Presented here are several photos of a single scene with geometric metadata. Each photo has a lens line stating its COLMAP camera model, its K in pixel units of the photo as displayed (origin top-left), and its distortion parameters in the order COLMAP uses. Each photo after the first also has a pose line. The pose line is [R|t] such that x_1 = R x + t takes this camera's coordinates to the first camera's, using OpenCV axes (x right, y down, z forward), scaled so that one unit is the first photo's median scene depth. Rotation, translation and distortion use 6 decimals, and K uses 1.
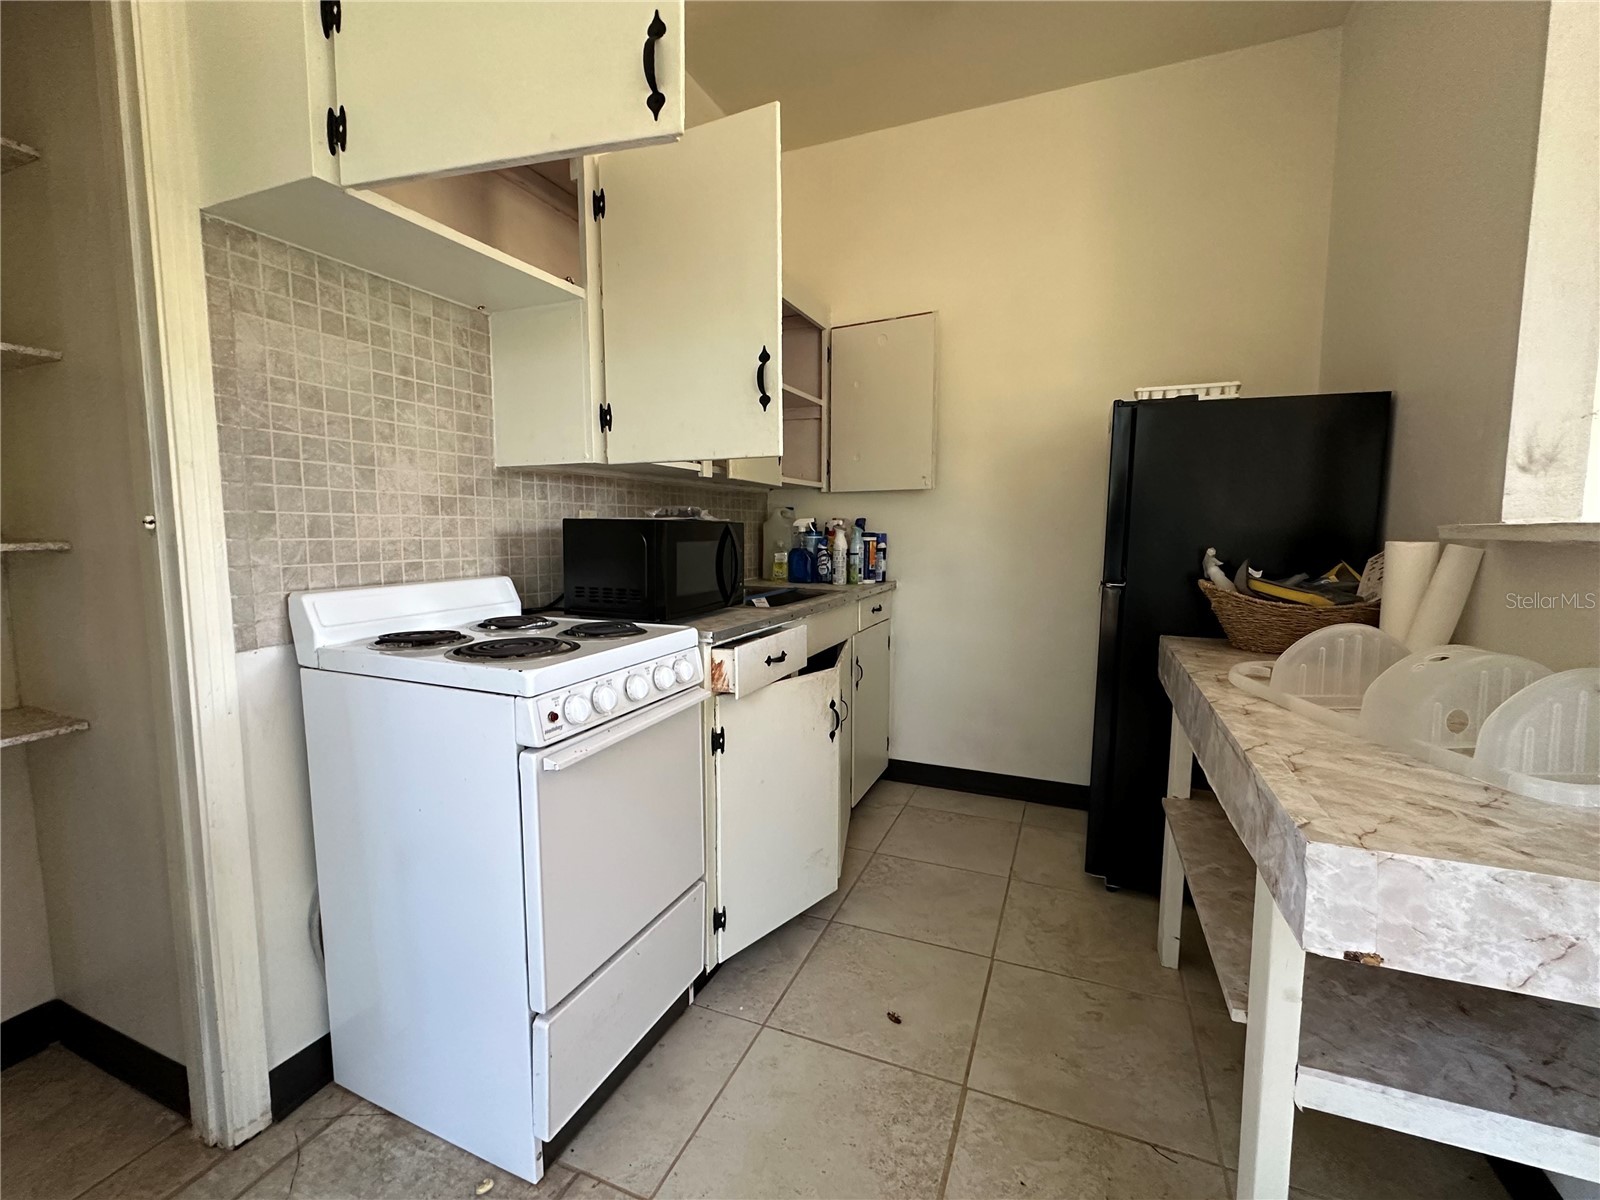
lens RADIAL K [[692.5, 0, 795.4], [0, 692.5, 596.5], [0, 0, 1]] dist [-0.002403, -0.000180]
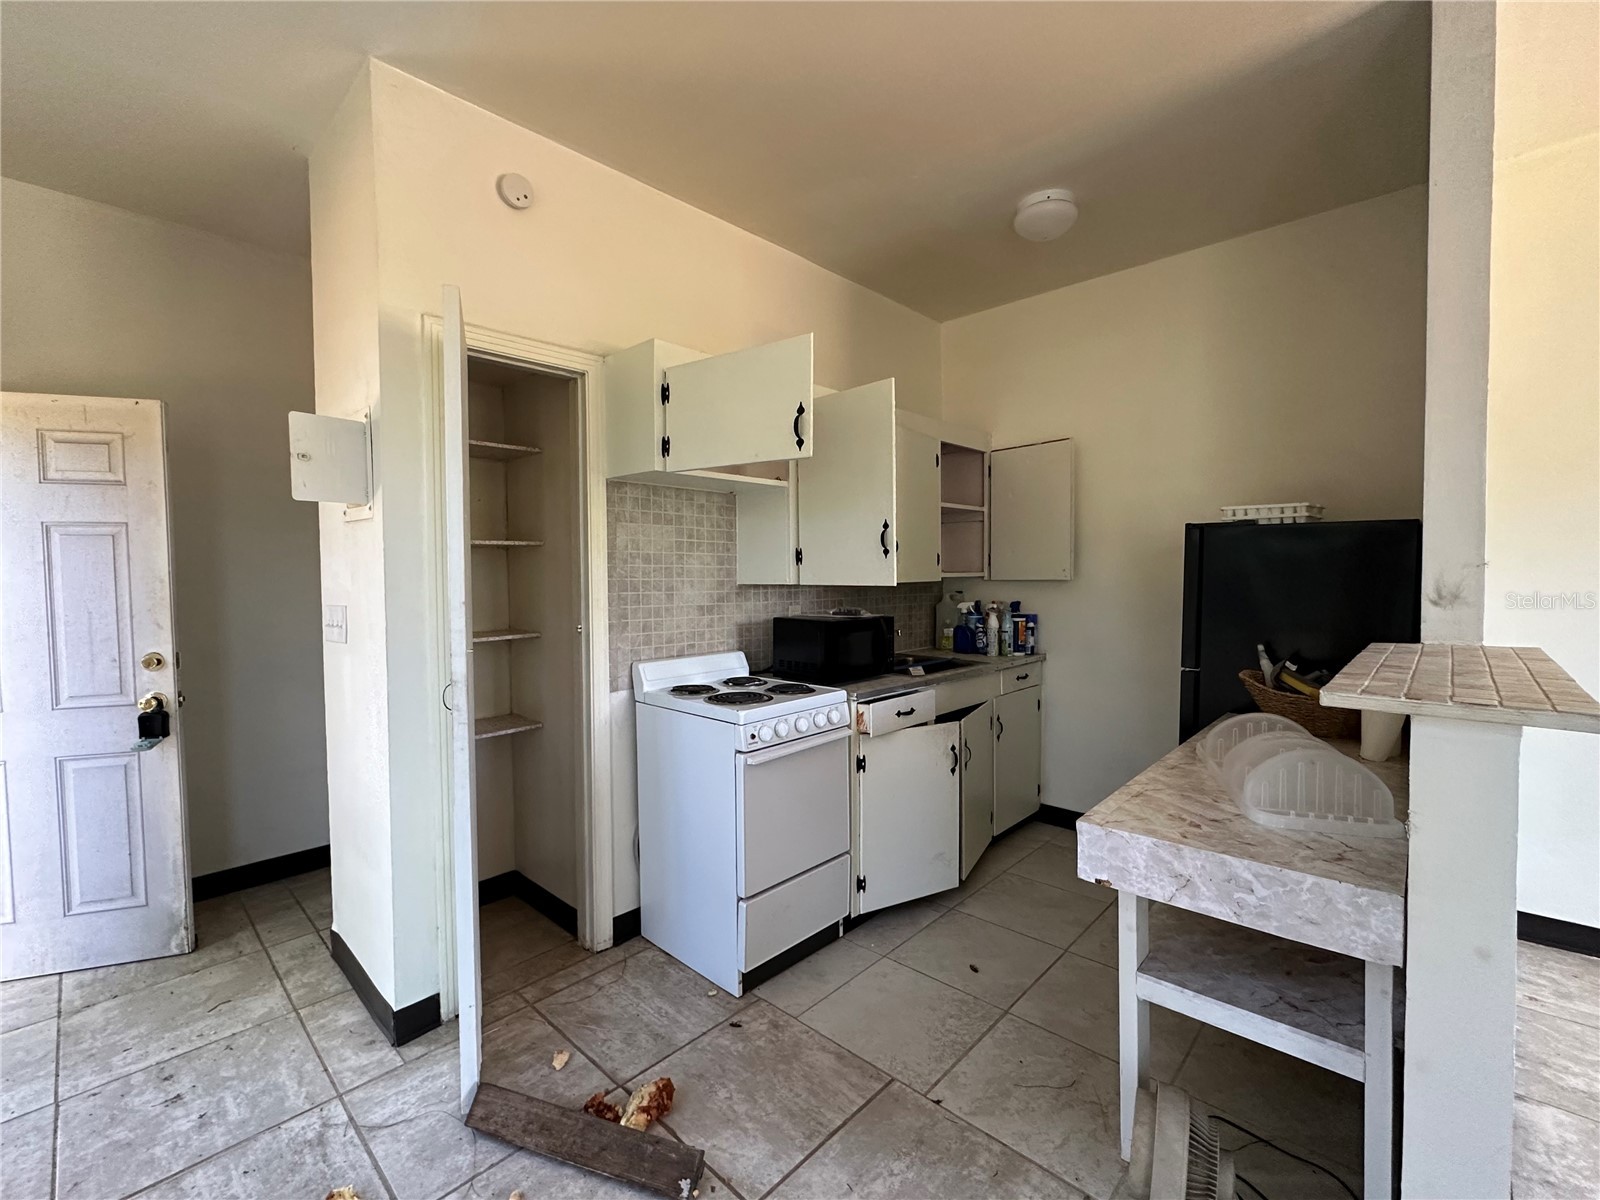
lens RADIAL K [[692.5, 0, 795.4], [0, 692.5, 596.5], [0, 0, 1]] dist [-0.002403, -0.000180]
pose [[0.937040, 0.003694, -0.349202, 0.331815], [-0.026980, 0.997721, -0.061844, -0.074427], [0.348177, 0.067372, 0.935005, -0.598899]]
